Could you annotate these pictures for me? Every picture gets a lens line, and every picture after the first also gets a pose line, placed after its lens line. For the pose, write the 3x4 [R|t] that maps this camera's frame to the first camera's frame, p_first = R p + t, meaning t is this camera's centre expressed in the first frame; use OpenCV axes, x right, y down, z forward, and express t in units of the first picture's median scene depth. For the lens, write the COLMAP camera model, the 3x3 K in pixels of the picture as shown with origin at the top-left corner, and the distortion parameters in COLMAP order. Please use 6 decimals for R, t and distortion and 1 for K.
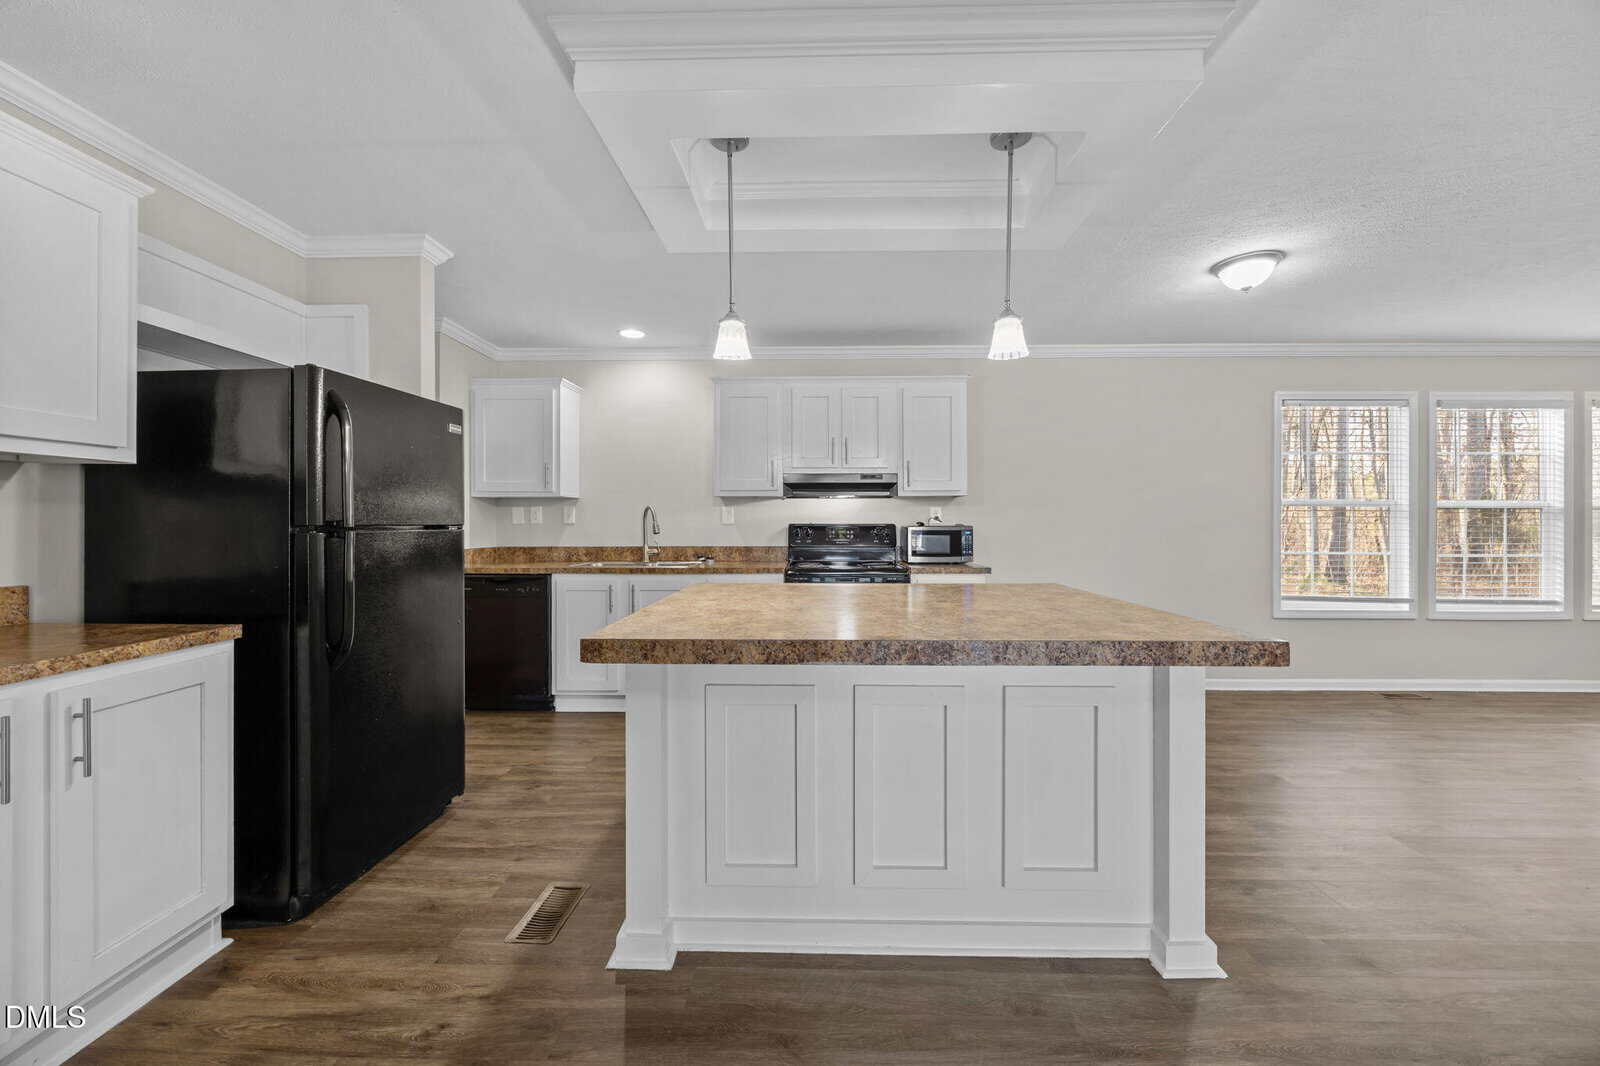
lens RADIAL K [[610.3, 0, 802.5], [0, 610.3, 520.4], [0, 0, 1]] dist [-0.002625, 0.000075]
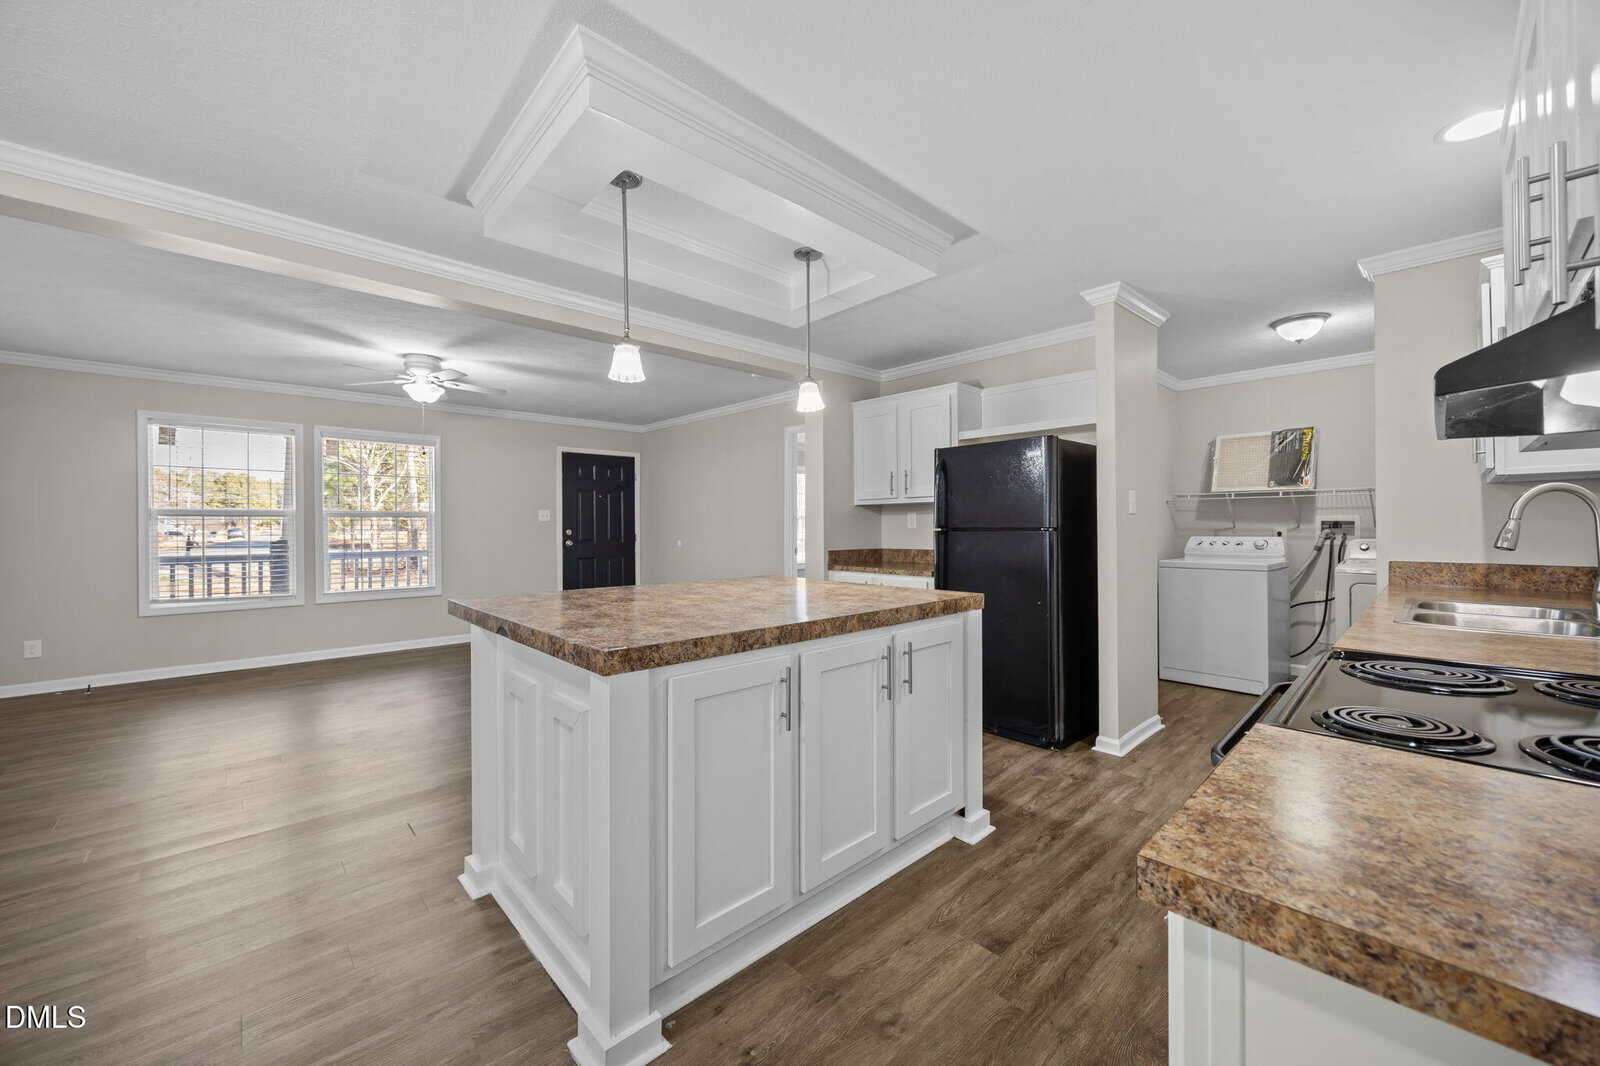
lens RADIAL K [[610.3, 0, 795.5], [0, 610.3, 527.1], [0, 0, 1]] dist [-0.002625, 0.000075]
pose [[-0.718673, 0.004938, -0.695330, 0.426192], [0.008949, 0.999958, -0.002148, 0.003890], [0.695290, -0.007766, -0.718687, 0.962410]]
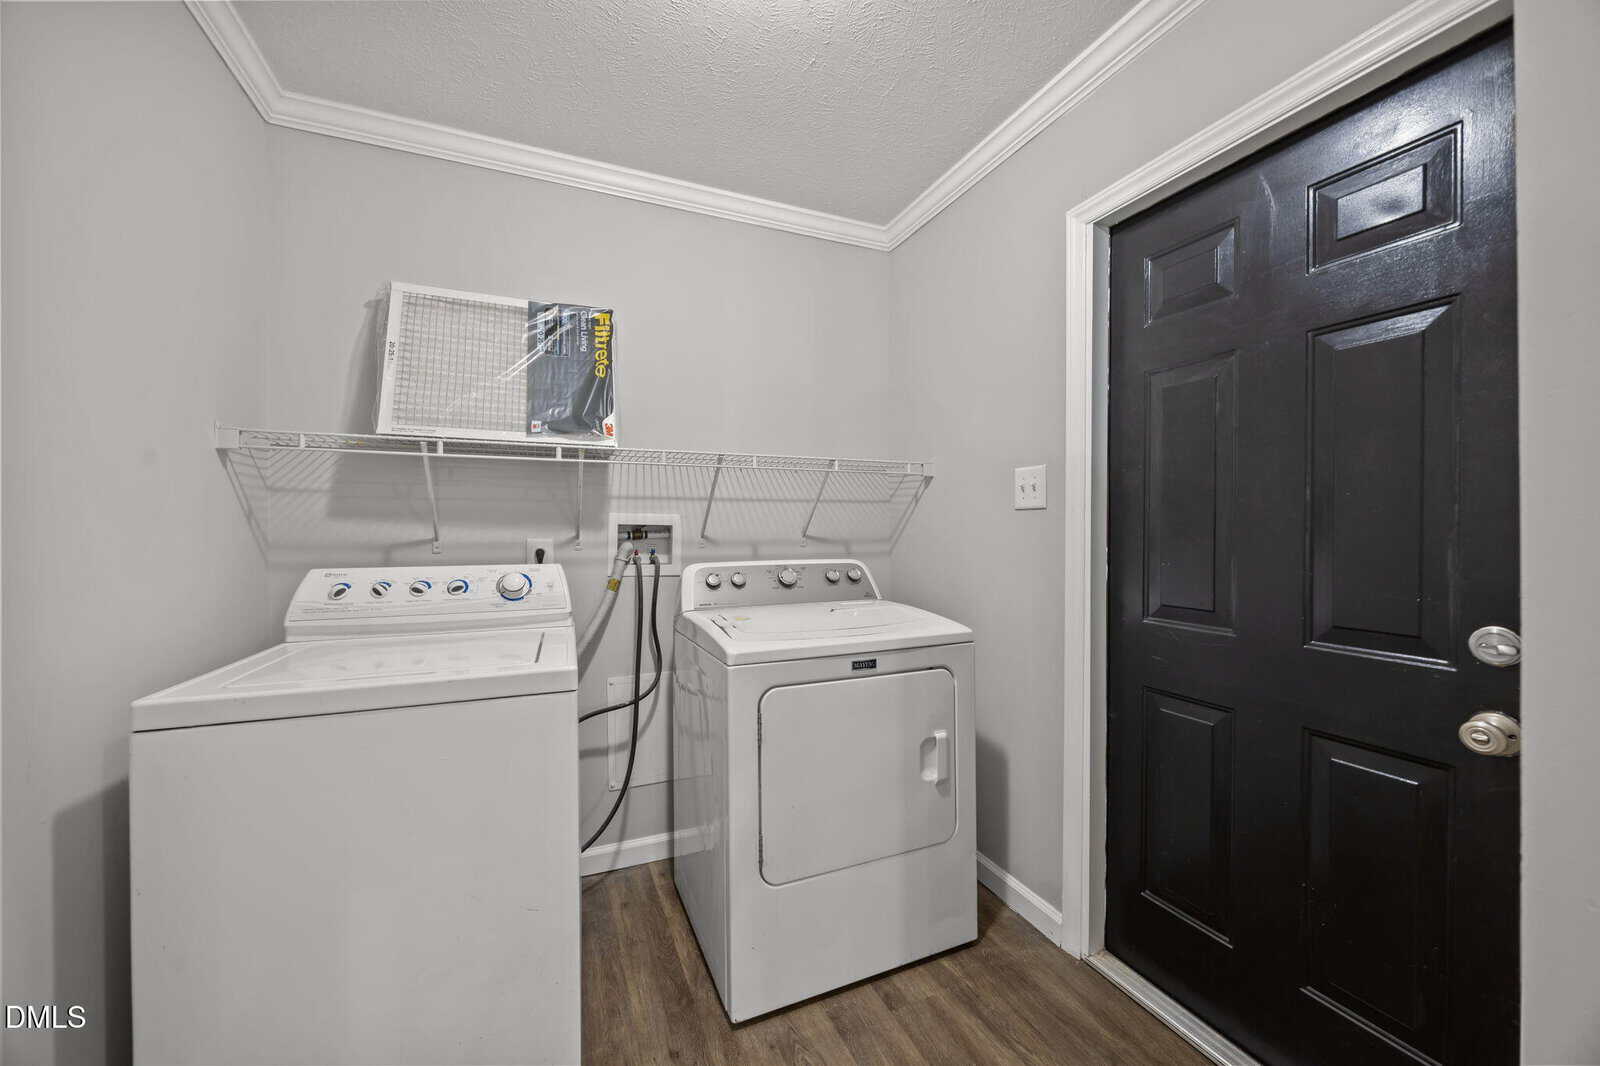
lens RADIAL K [[610.3, 0, 807.4], [0, 610.3, 528.9], [0, 0, 1]] dist [-0.002625, 0.000075]
pose [[0.415633, -0.002991, -0.909528, -0.540151], [0.007782, 0.999970, 0.000268, 0.003671], [0.909499, -0.007189, 0.415644, 0.754756]]
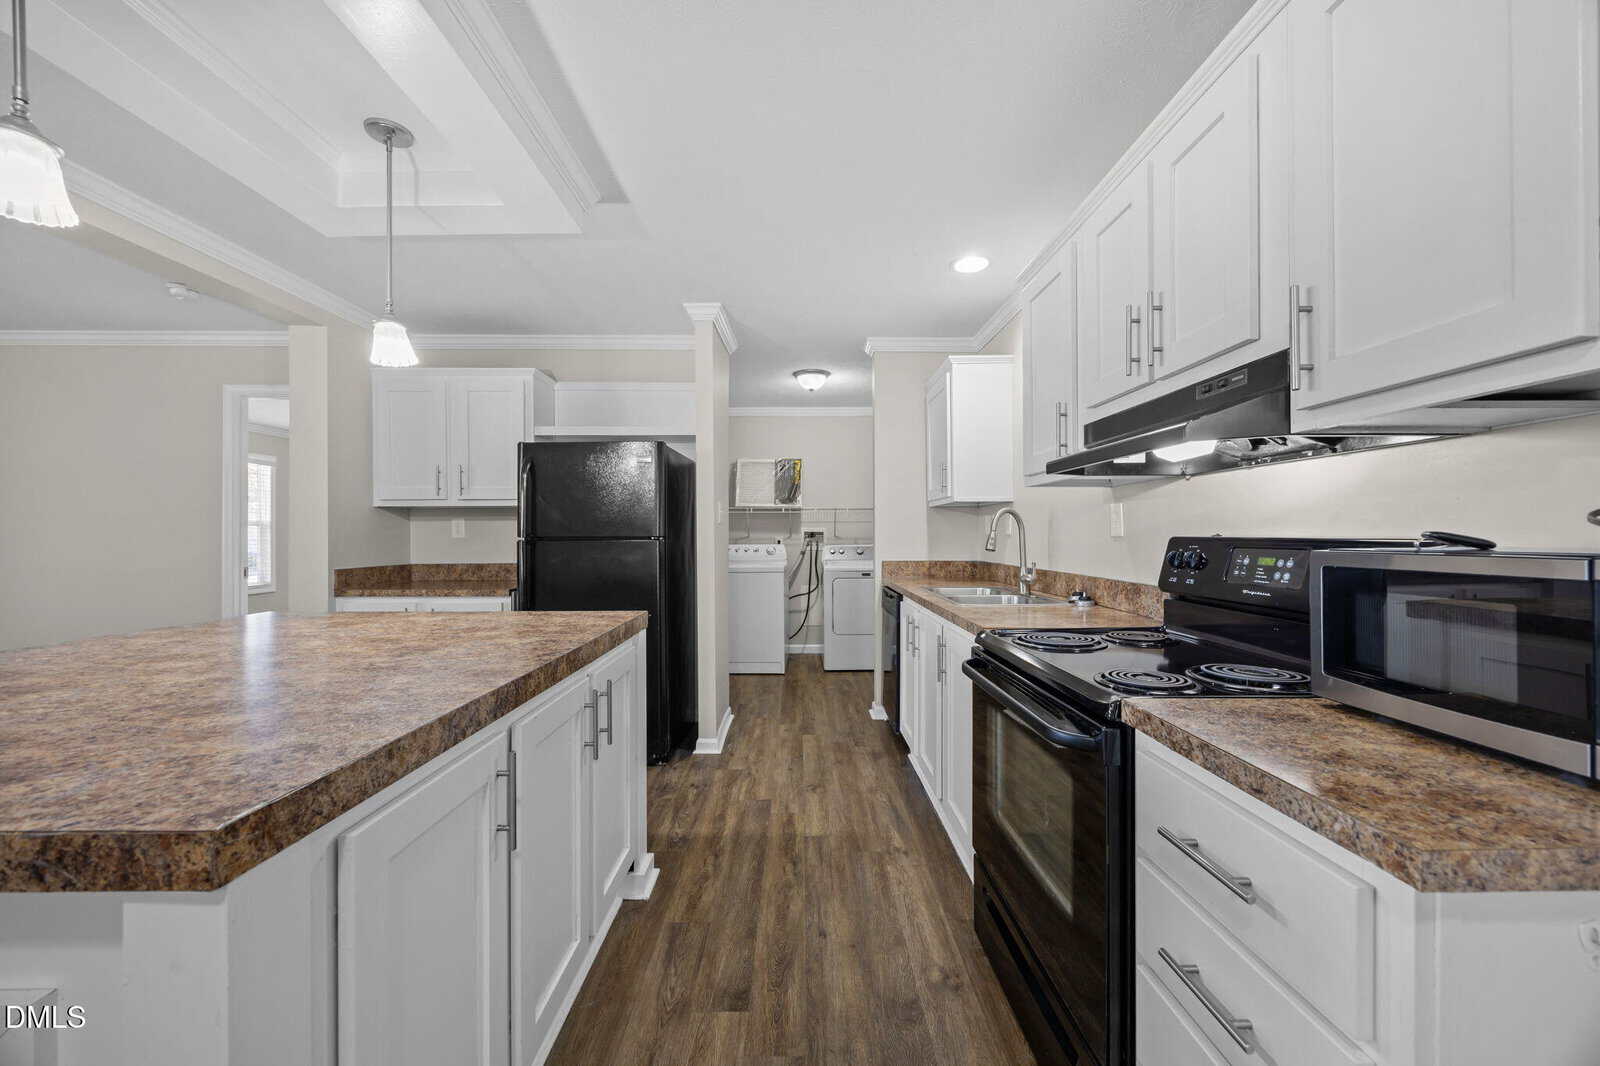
lens RADIAL K [[610.3, 0, 807.6], [0, 610.3, 536.3], [0, 0, 1]] dist [-0.002625, 0.000075]
pose [[0.031754, 0.003909, -0.999488, 0.413200], [0.007599, 0.999963, 0.004152, 0.003443], [0.999467, -0.007727, 0.031723, 0.785873]]
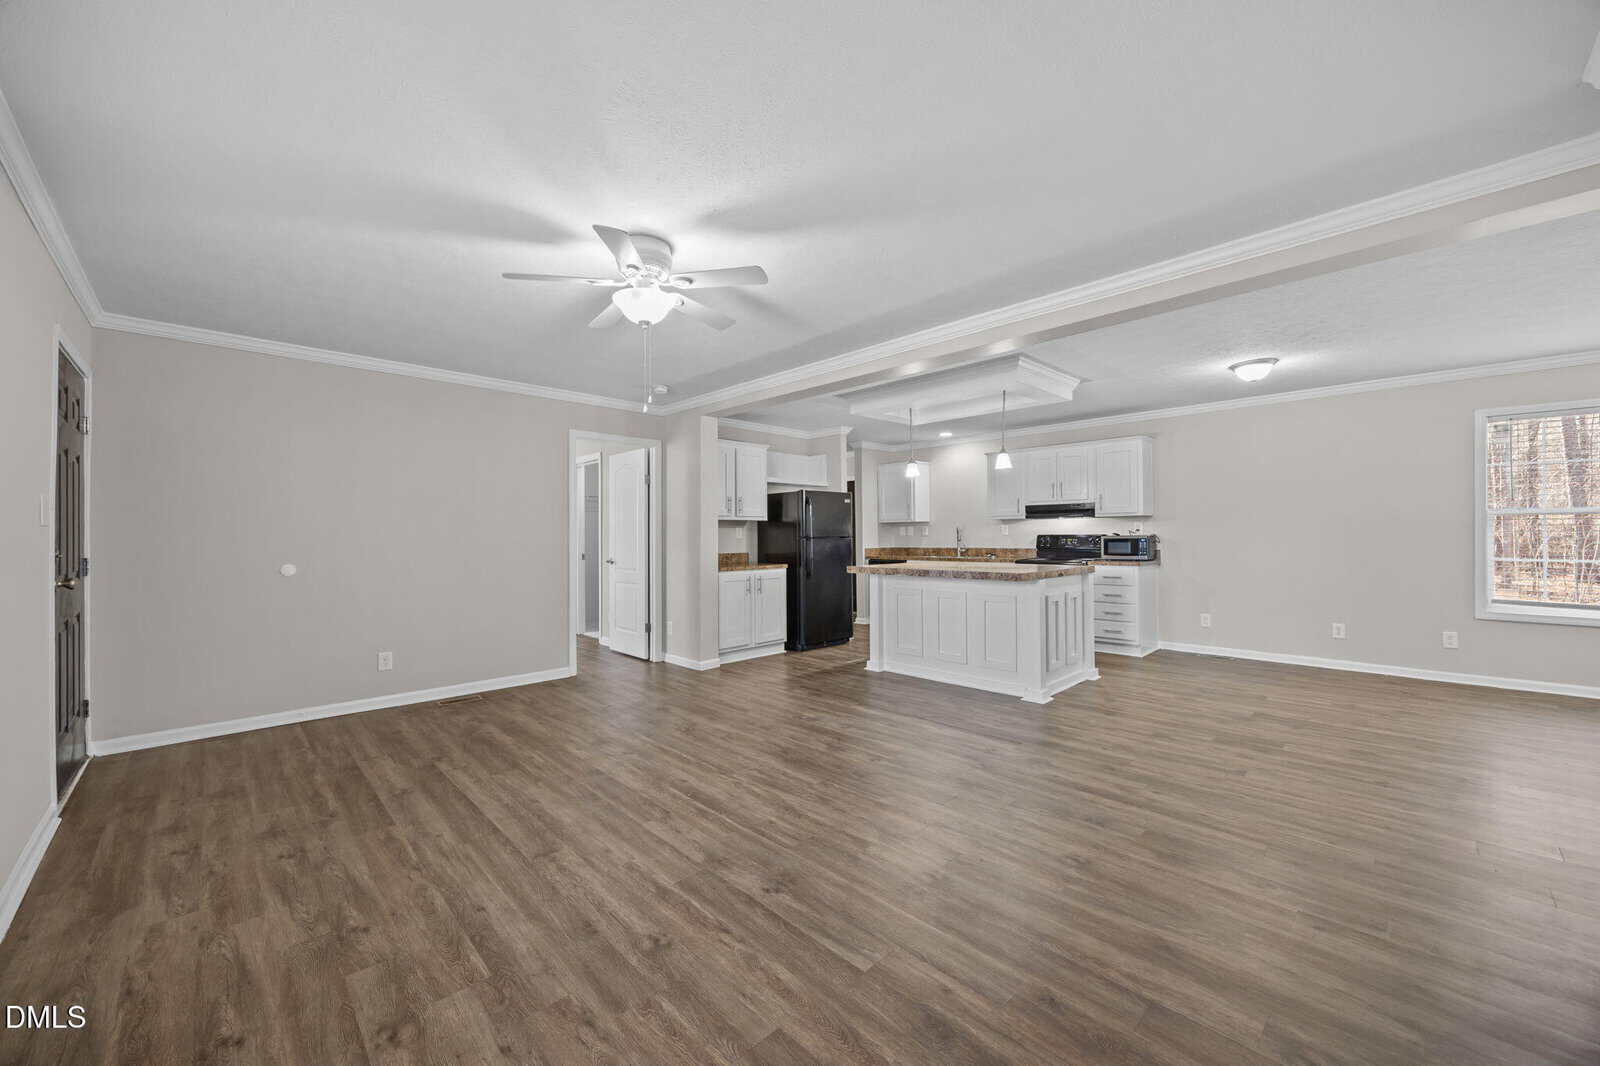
lens RADIAL K [[610.3, 0, 808.2], [0, 610.3, 530.9], [0, 0, 1]] dist [-0.002625, 0.000075]
pose [[0.720208, -0.010421, -0.693680, 0.717950], [0.010625, 0.999936, -0.003990, -0.004968], [0.693677, -0.004496, 0.720272, -0.650416]]
